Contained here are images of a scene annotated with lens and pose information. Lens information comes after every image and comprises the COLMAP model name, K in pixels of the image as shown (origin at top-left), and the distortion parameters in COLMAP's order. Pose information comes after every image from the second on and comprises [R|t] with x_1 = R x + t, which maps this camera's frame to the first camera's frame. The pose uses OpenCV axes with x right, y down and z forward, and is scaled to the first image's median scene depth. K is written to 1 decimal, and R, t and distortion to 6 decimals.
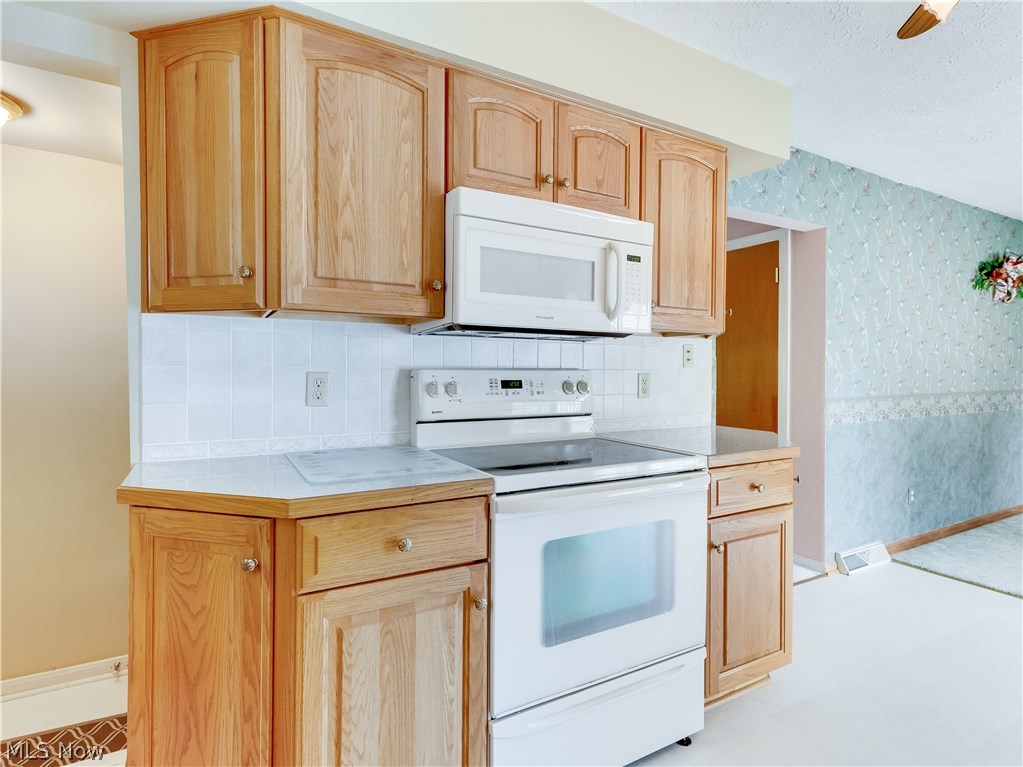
lens RADIAL K [[528.9, 0, 510.6], [0, 528.9, 370.0], [0, 0, 1]] dist [0.020524, 0.000134]
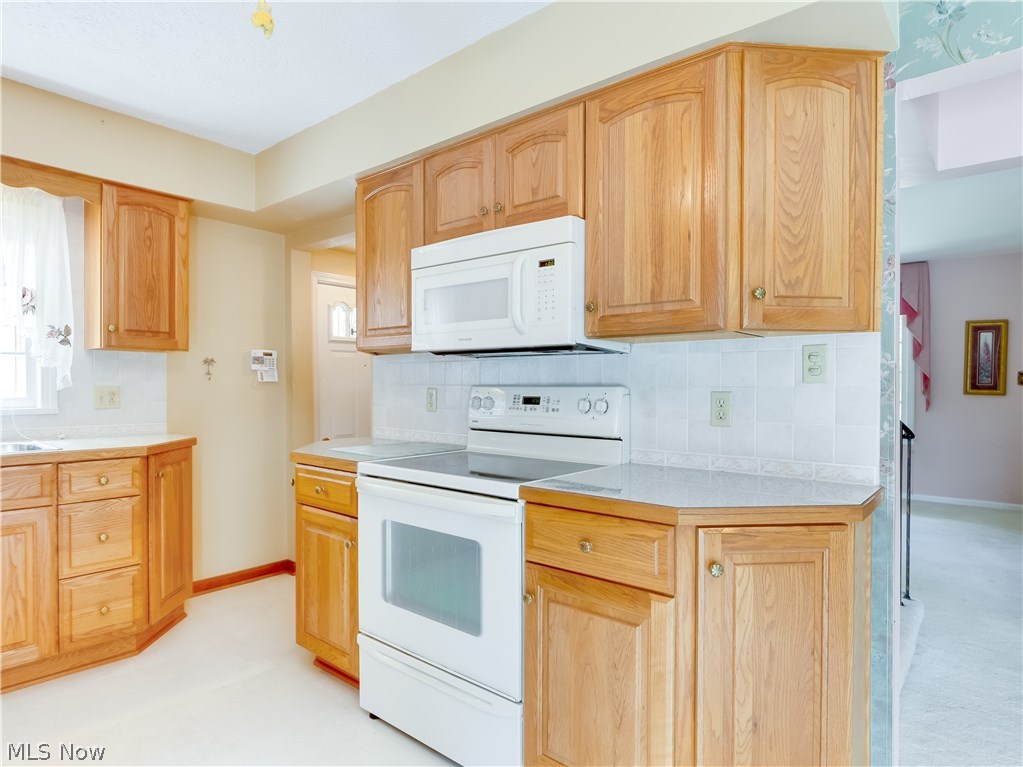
lens RADIAL K [[597.8, 0, 511.5], [0, 597.8, 383.5], [0, 0, 1]] dist [0.001741, -0.000066]
pose [[0.356579, -0.007966, -0.934231, 1.092108], [-0.004121, 0.999941, -0.010099, 0.005672], [0.934256, 0.007451, 0.356525, 0.545857]]
